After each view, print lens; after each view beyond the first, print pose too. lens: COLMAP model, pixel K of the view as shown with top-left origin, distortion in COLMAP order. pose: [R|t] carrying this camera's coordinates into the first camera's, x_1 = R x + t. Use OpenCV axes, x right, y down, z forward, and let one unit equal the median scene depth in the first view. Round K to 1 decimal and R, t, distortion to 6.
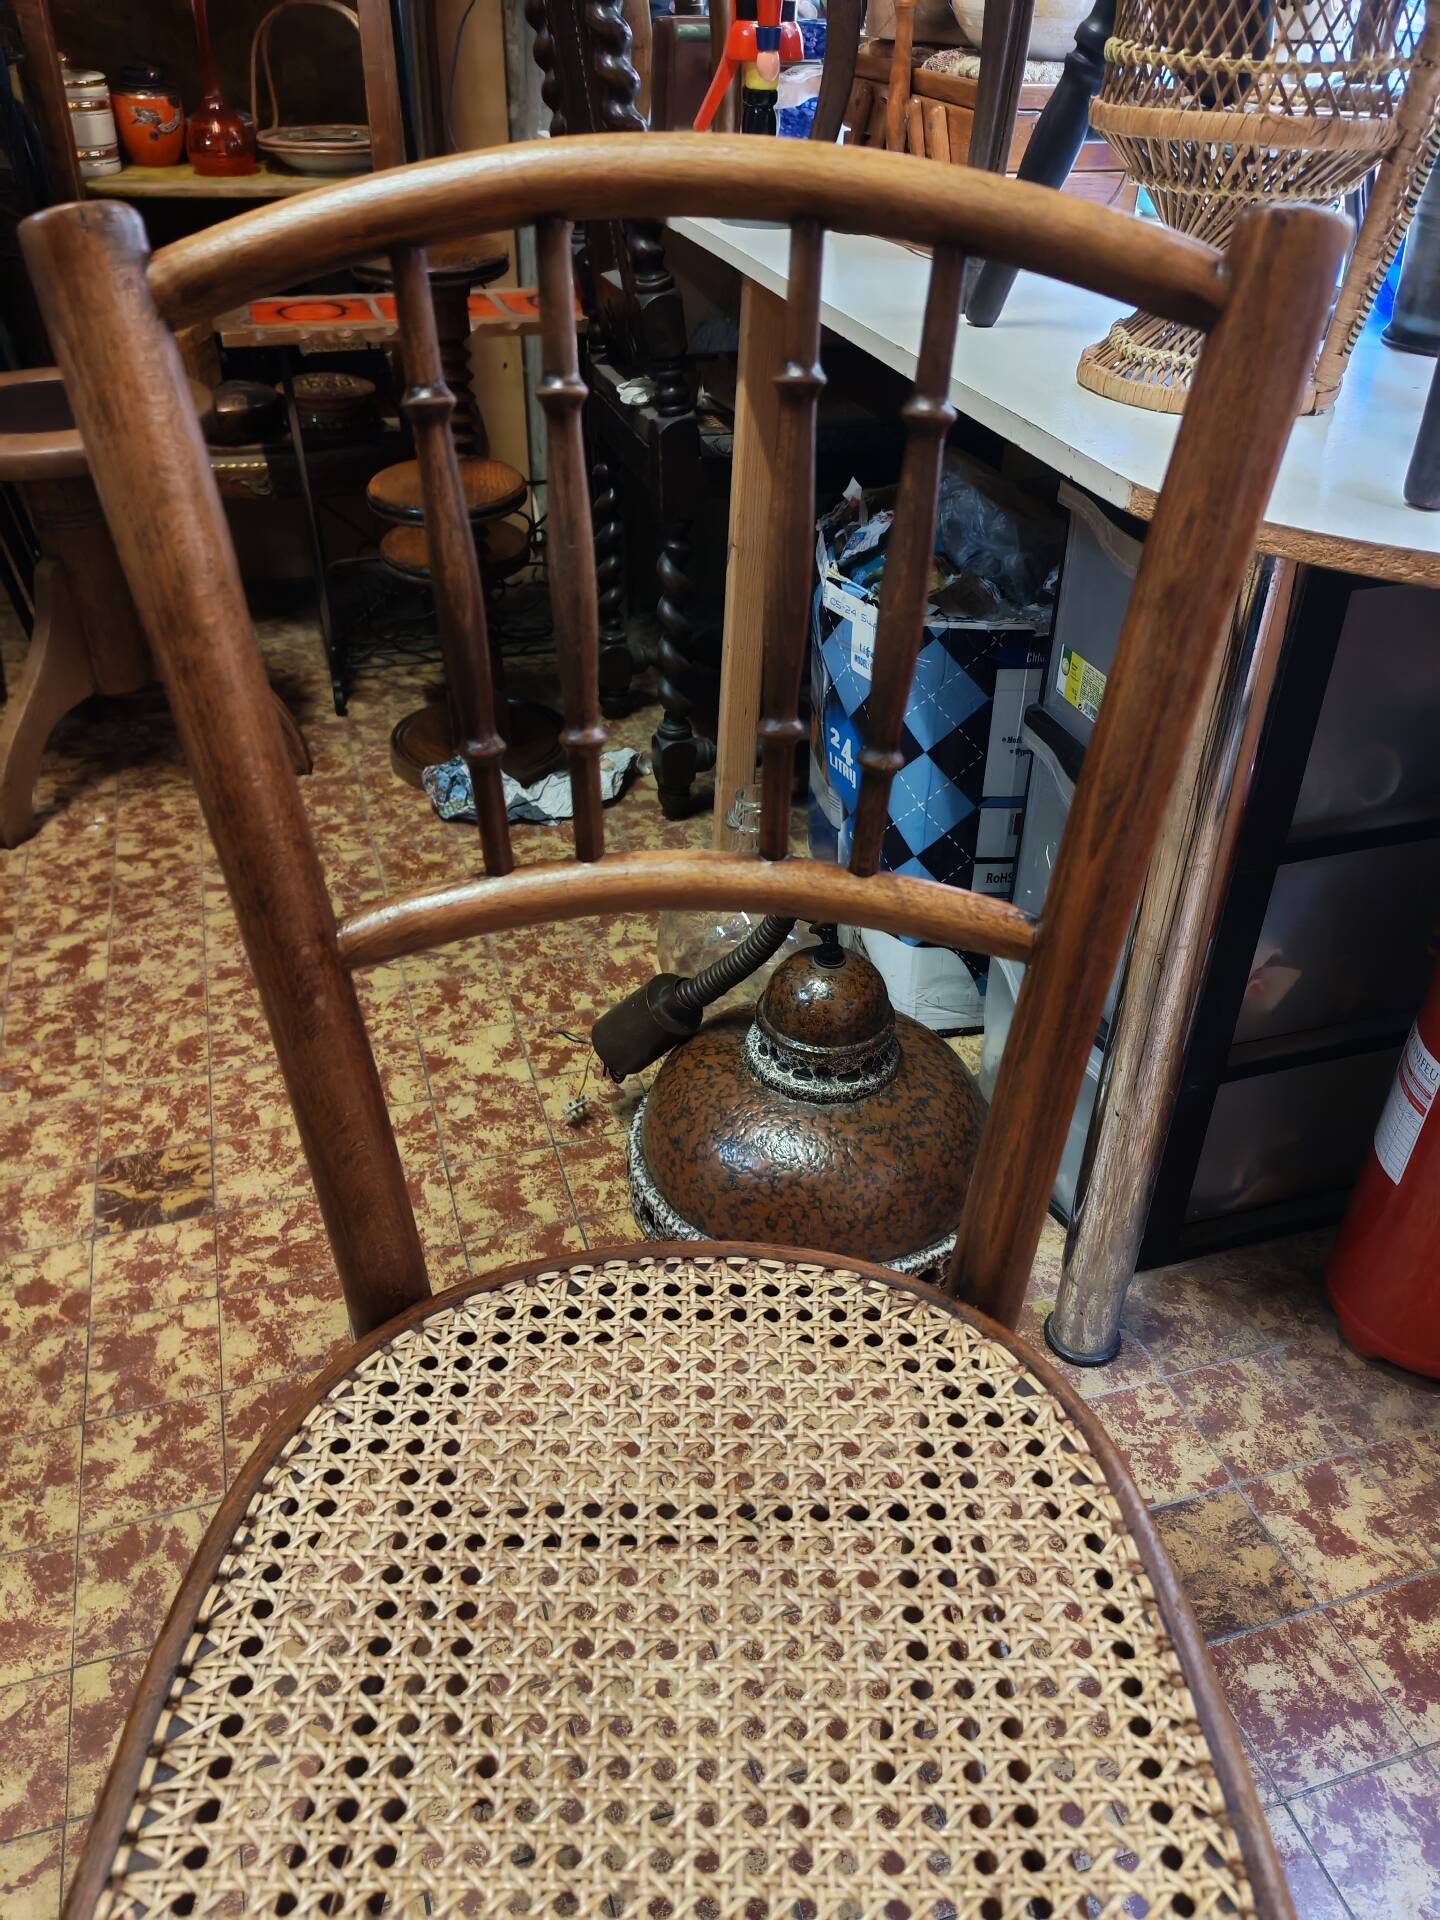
lens RADIAL K [[1458.9, 0, 715.4], [0, 1458.9, 972.4], [0, 0, 1]] dist [0.074601, -0.107633]
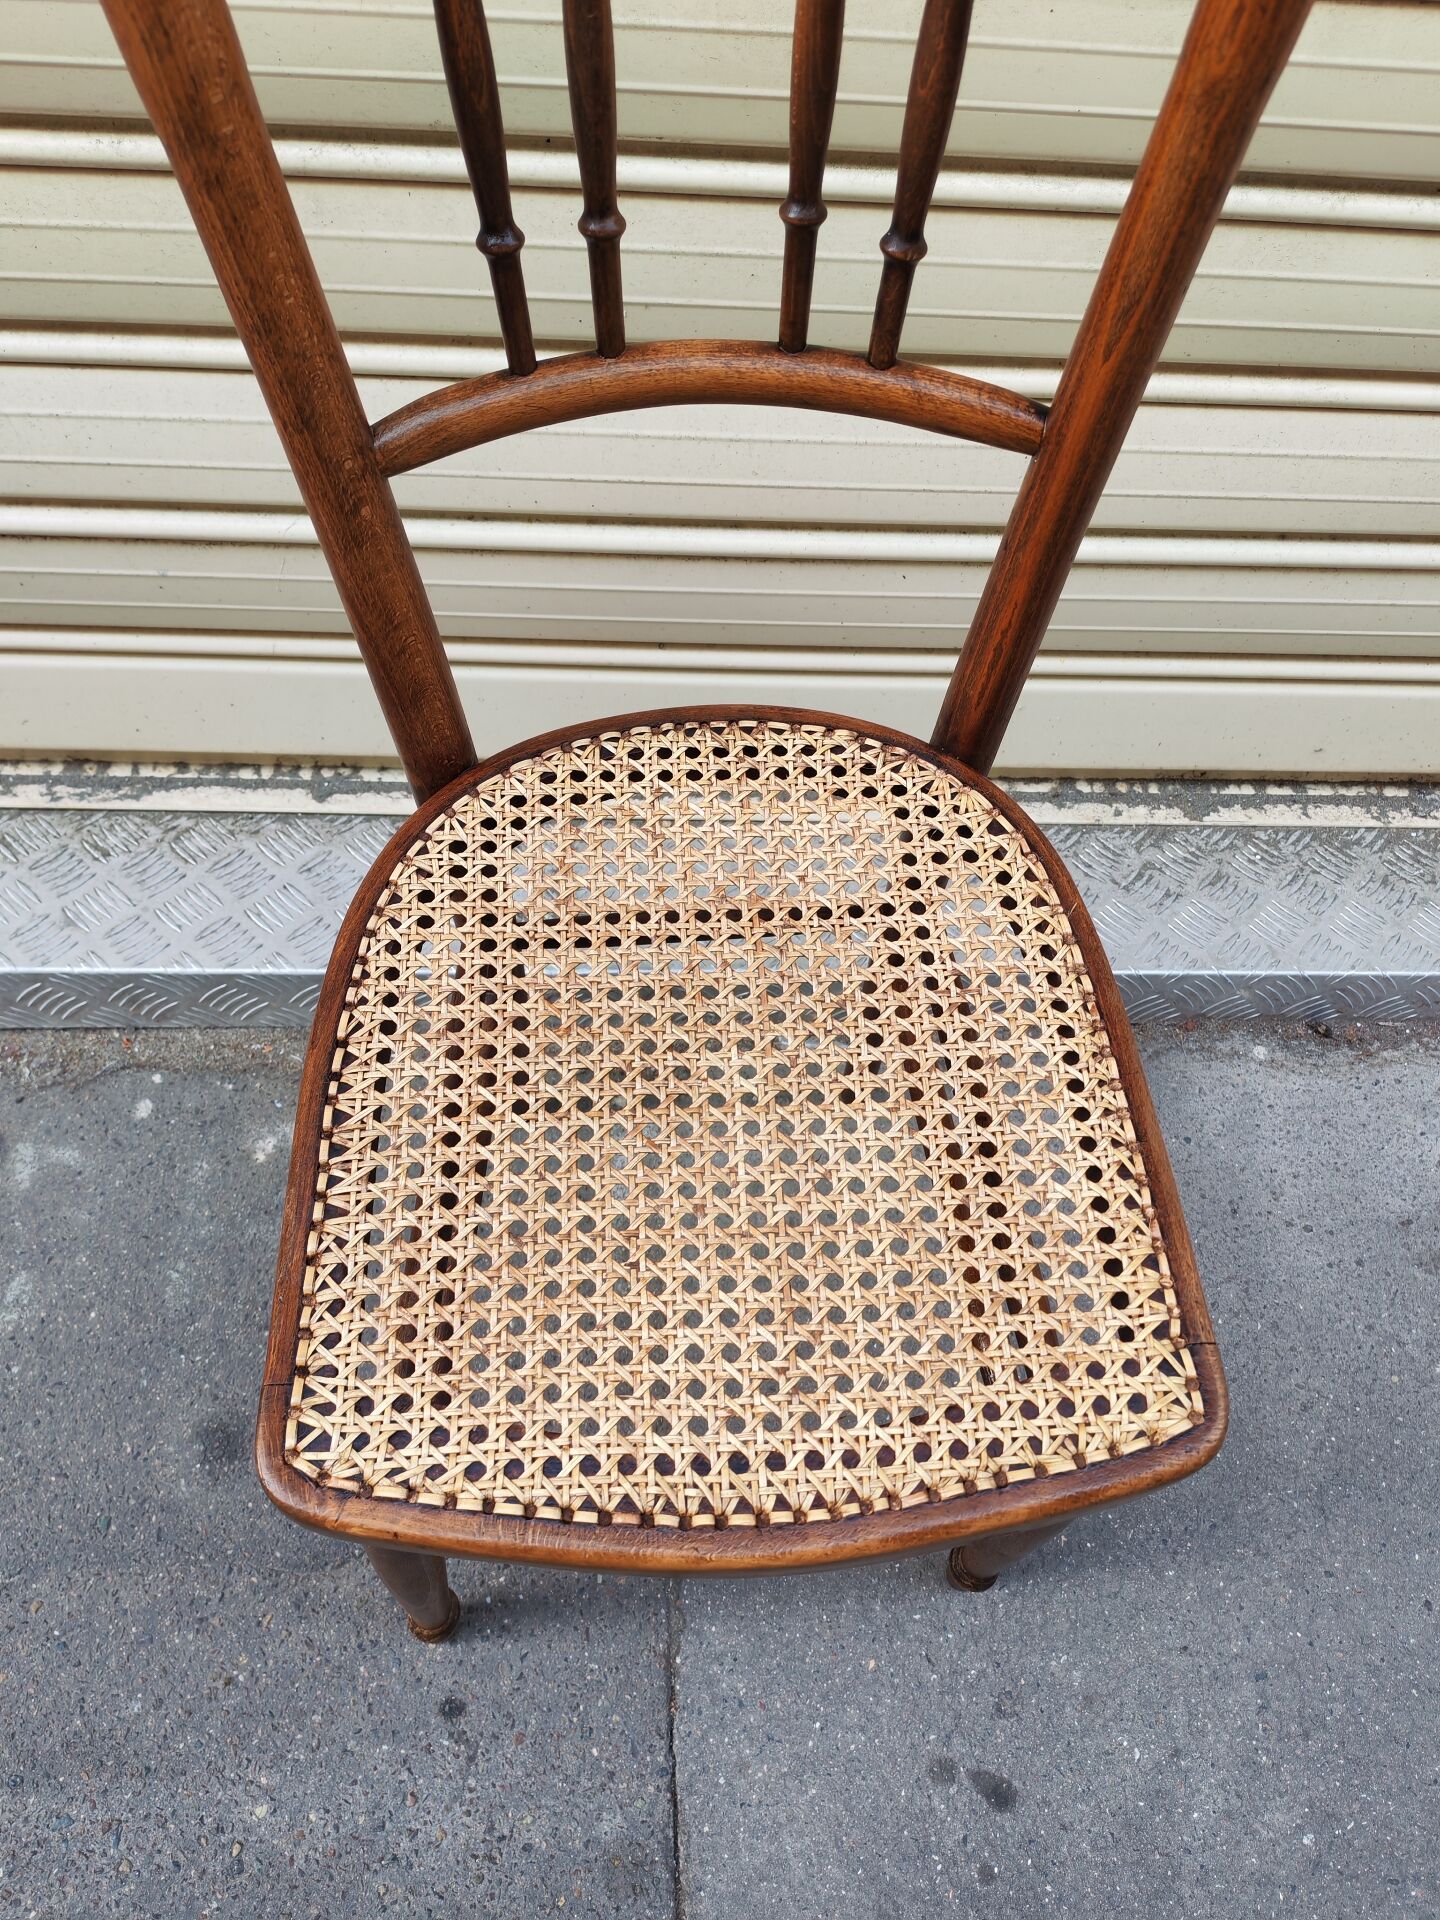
lens RADIAL K [[1458.9, 0, 716.6], [0, 1458.9, 969.9], [0, 0, 1]] dist [0.074601, -0.107633]
pose [[0.998496, -0.036452, 0.040950, -0.075765], [0.015583, 0.904836, 0.425475, -0.133461], [-0.052562, -0.424197, 0.904043, -0.113387]]
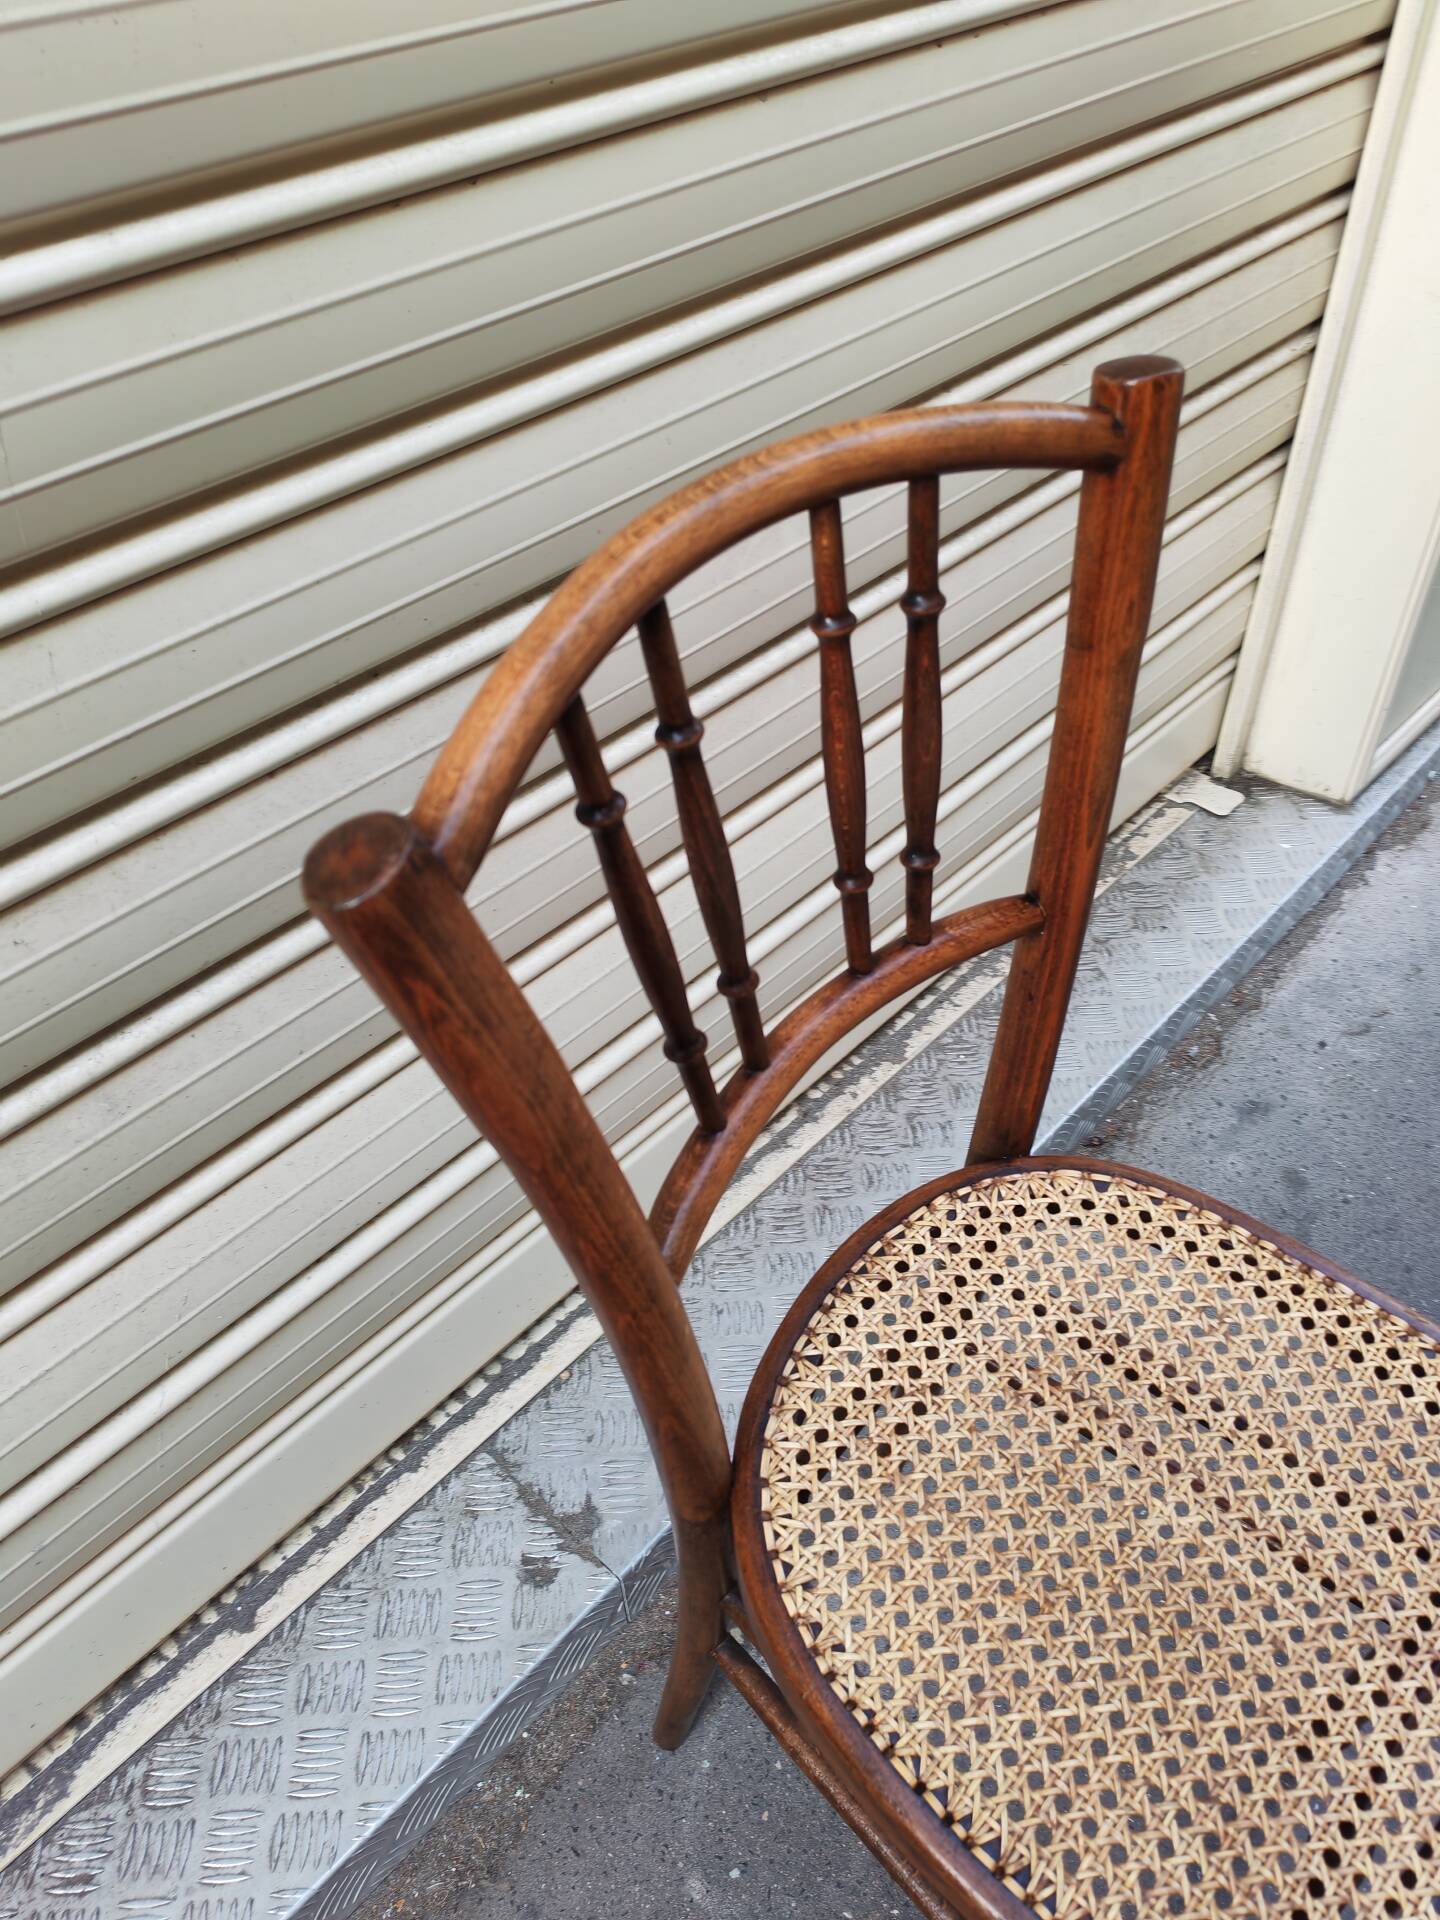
lens RADIAL K [[1458.9, 0, 732.4], [0, 1458.9, 963.0], [0, 0, 1]] dist [0.074601, -0.107633]
pose [[0.663933, -0.554895, 0.501283, -0.653071], [0.423920, 0.831519, 0.358981, -0.582803], [-0.616023, -0.025836, 0.787304, 0.164735]]
